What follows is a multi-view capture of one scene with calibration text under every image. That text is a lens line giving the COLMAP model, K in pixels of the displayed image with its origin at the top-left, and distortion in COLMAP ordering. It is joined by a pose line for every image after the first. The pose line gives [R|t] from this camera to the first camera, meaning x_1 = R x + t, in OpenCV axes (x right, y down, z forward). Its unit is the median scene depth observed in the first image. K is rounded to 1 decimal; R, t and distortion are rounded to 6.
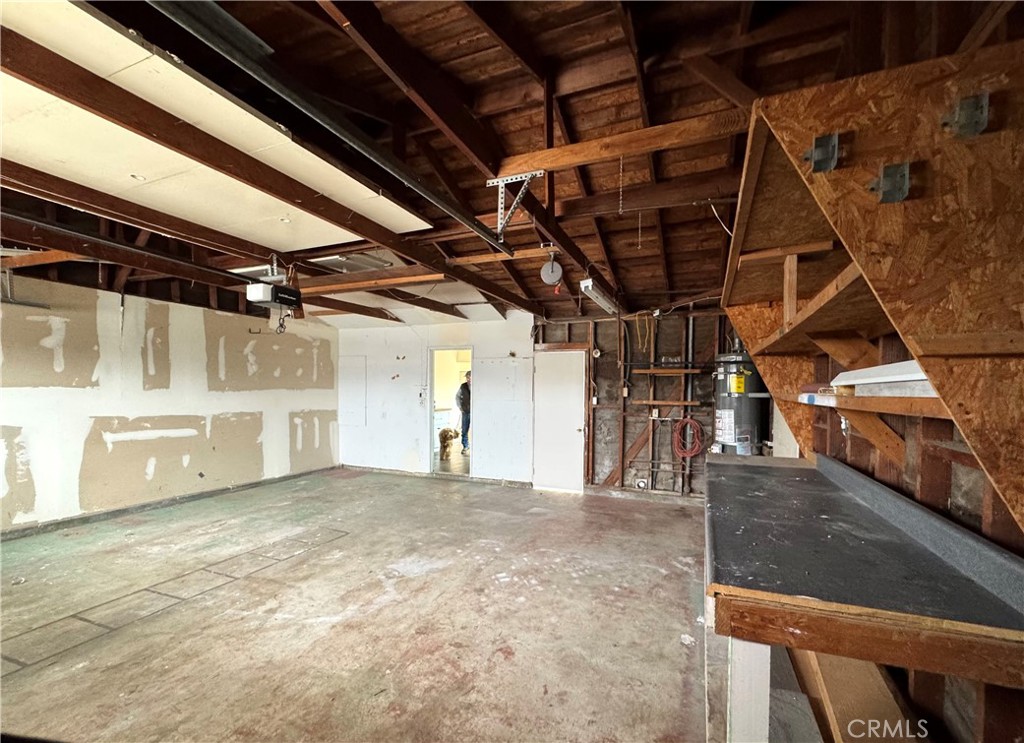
lens RADIAL K [[438.4, 0, 512.0], [0, 438.4, 371.5], [0, 0, 1]] dist [-0.000484, 0.000040]
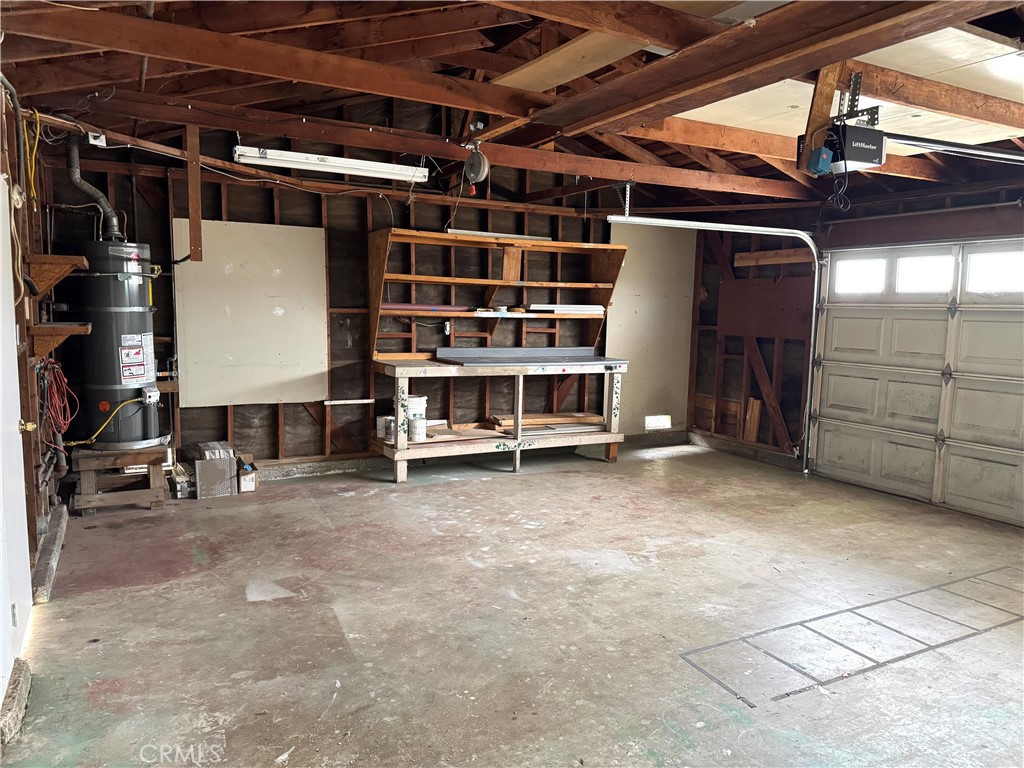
lens RADIAL K [[720.8, 0, 512.0], [0, 720.8, 384.0], [0, 0, 1]] dist [0.054800, -0.002792]
pose [[-0.797784, -0.086174, 0.596753, -0.845823], [-0.048675, 0.995708, 0.078713, 0.063371], [-0.600975, 0.033749, -0.798555, 2.188833]]
